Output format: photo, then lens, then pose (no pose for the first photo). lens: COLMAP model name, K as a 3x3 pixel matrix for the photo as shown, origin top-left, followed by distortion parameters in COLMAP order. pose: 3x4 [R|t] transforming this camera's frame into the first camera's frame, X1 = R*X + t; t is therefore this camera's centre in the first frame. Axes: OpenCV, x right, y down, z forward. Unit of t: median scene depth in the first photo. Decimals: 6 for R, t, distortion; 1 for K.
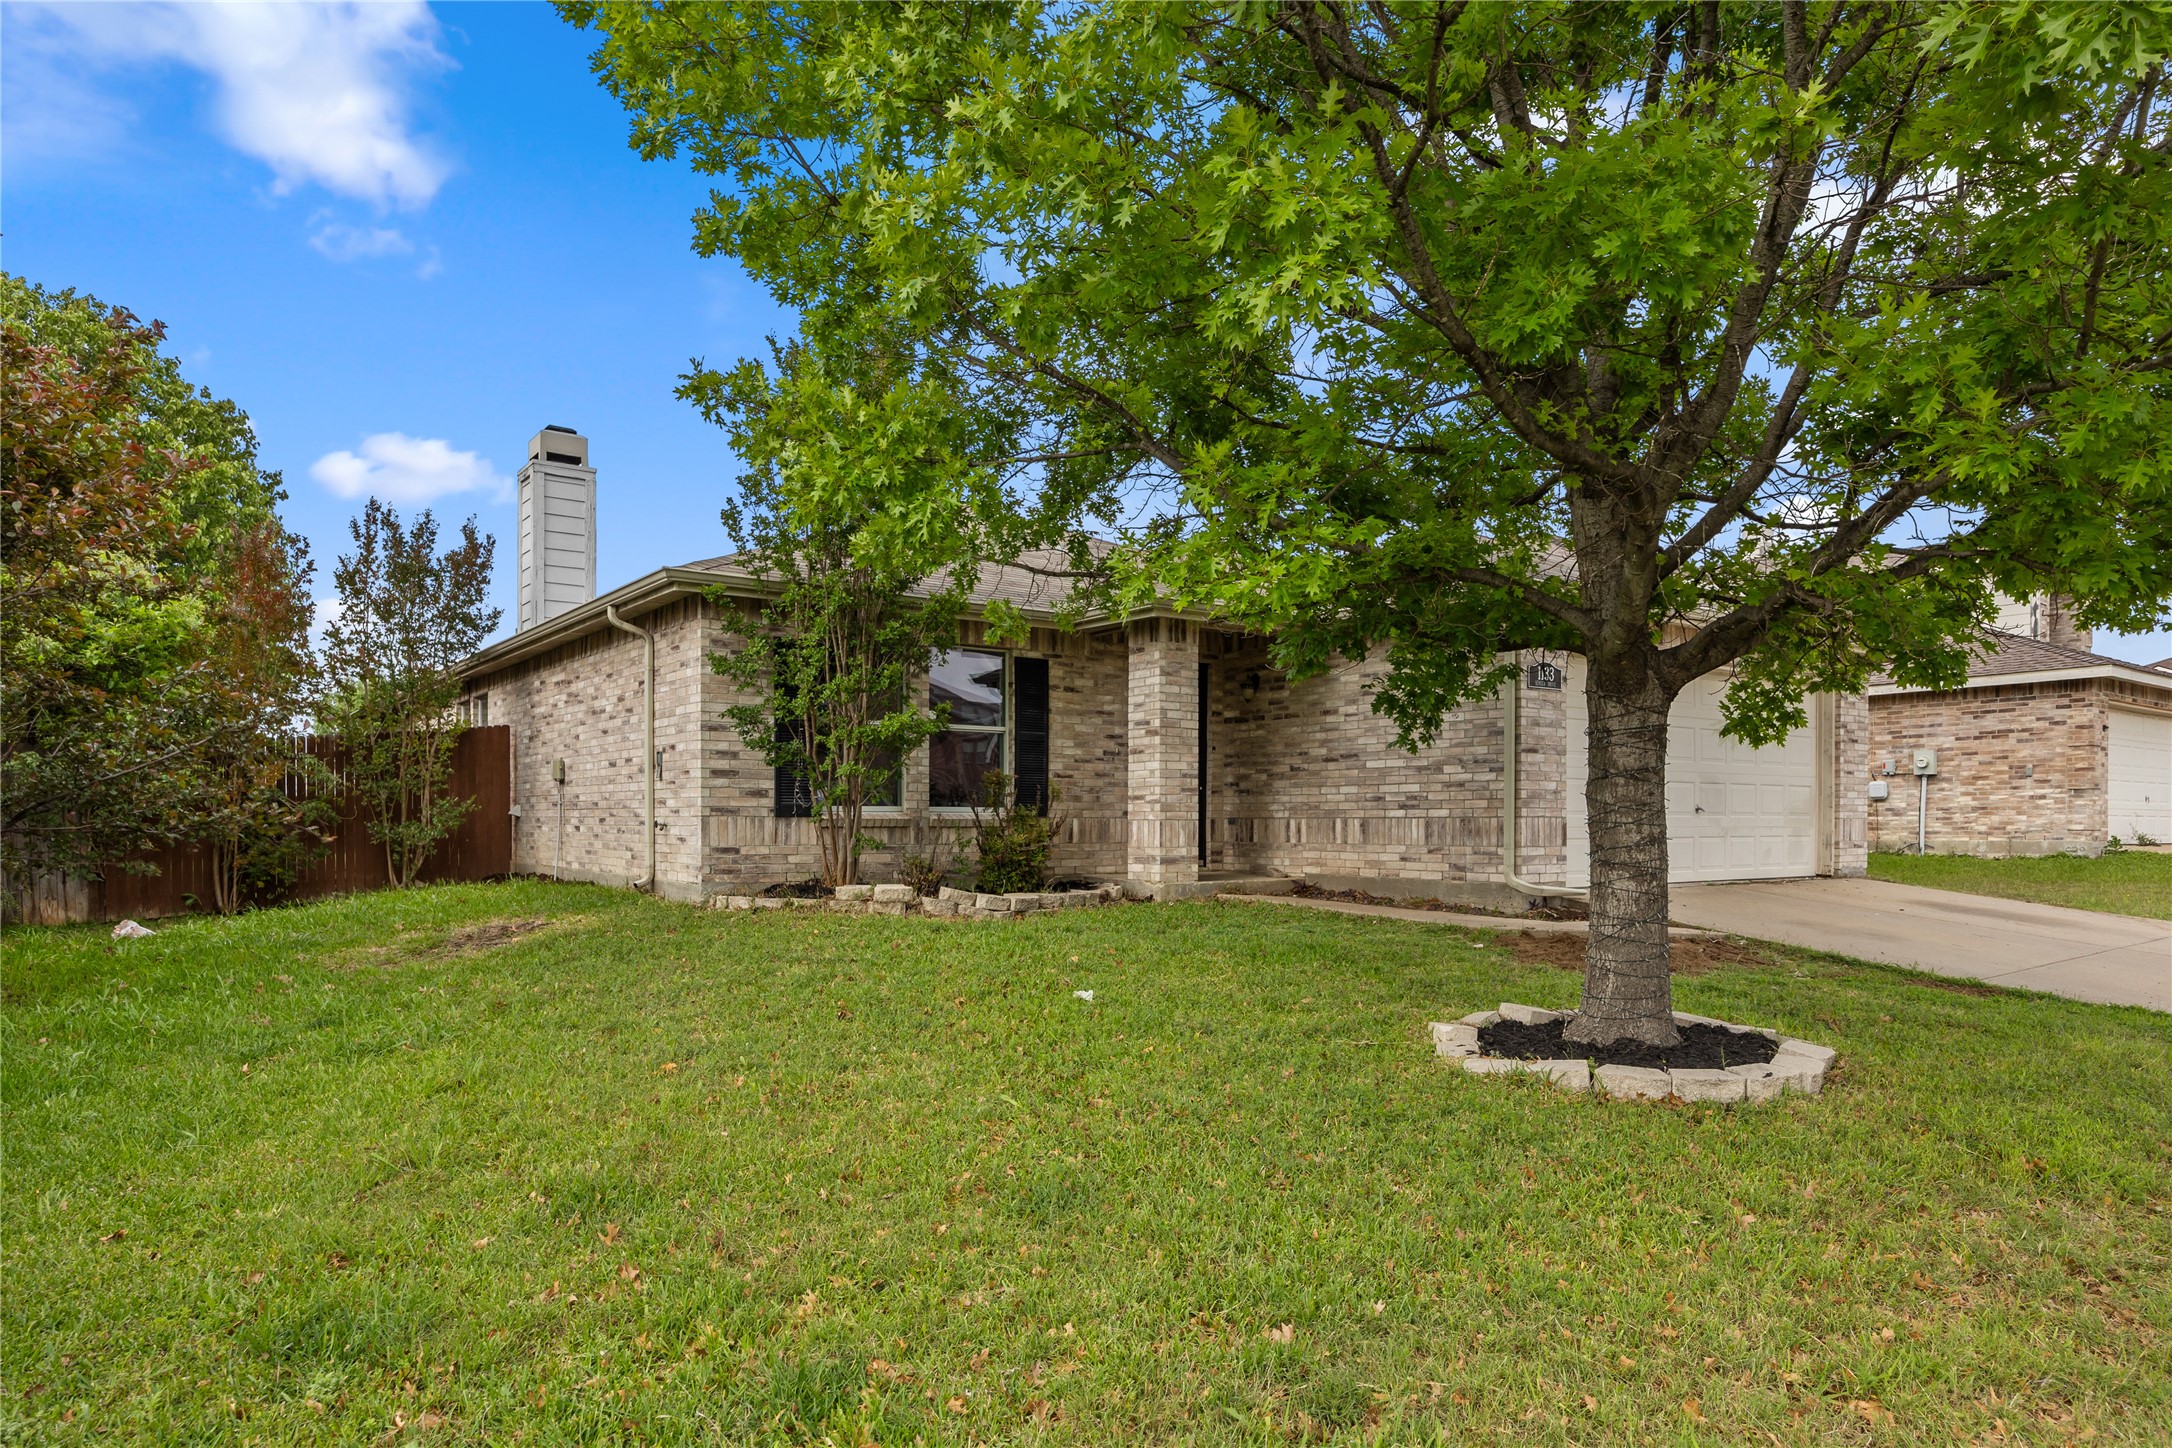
lens RADIAL K [[1326.8, 0, 1087.6], [0, 1326.8, 732.2], [0, 0, 1]] dist [-0.003752, -0.000093]
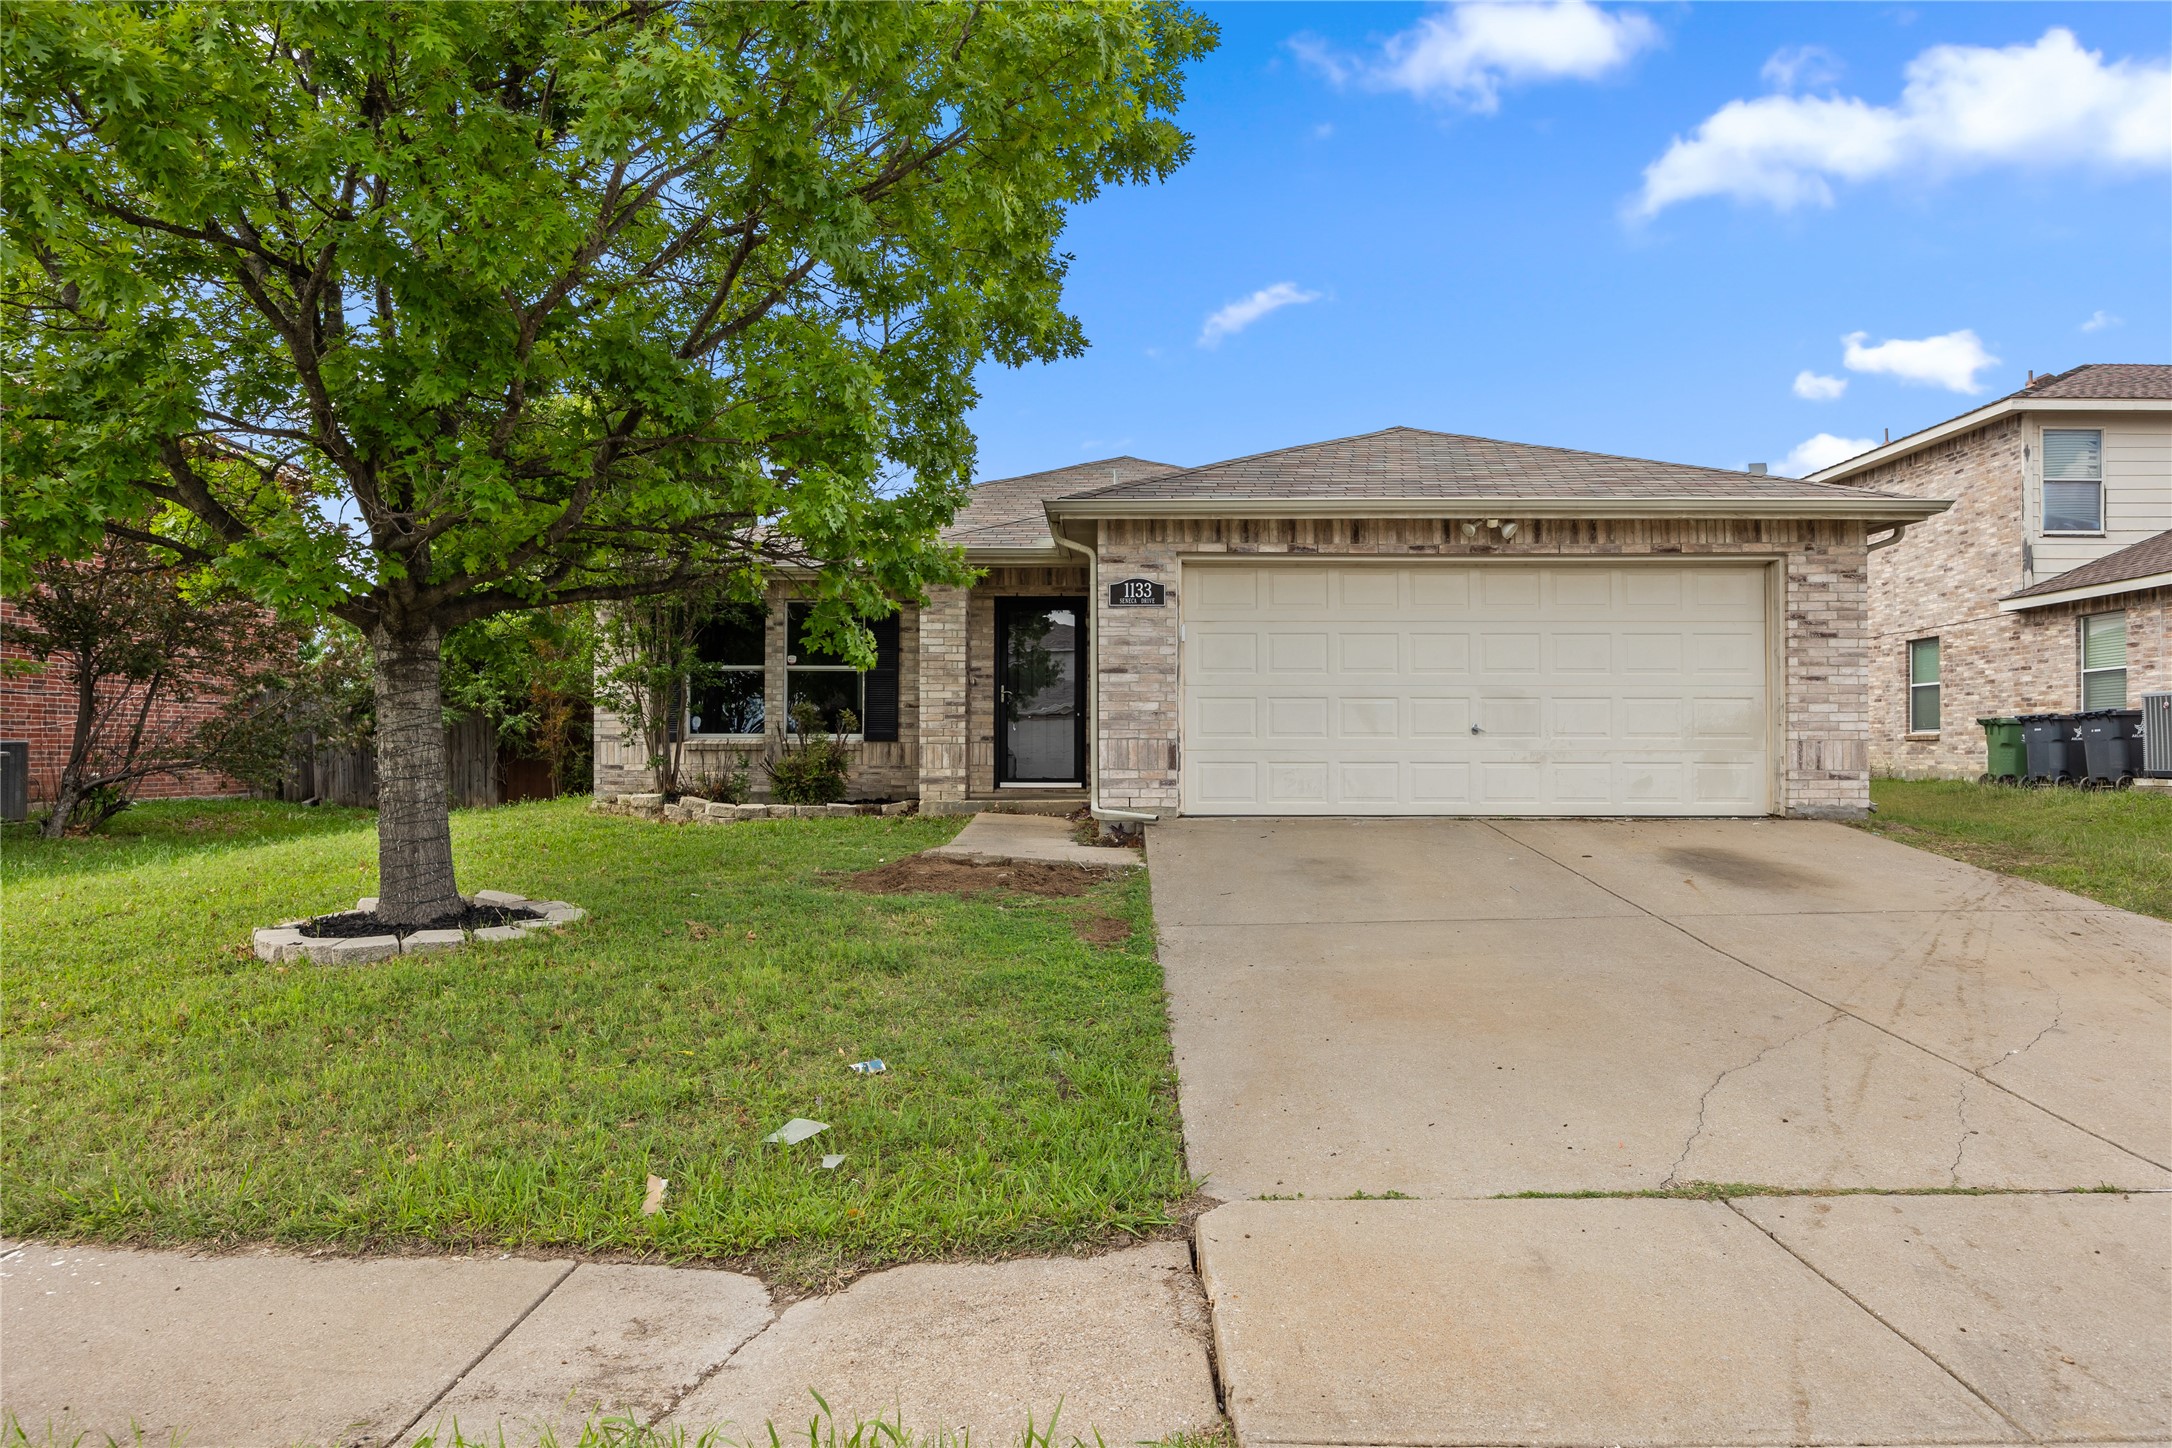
lens RADIAL K [[1326.8, 0, 1087.7], [0, 1326.8, 724.4], [0, 0, 1]] dist [-0.003752, -0.000093]
pose [[0.792117, -0.012783, -0.610235, 0.893227], [0.039179, 0.998784, 0.029935, 0.022663], [0.609110, -0.047621, 0.791654, 0.208994]]
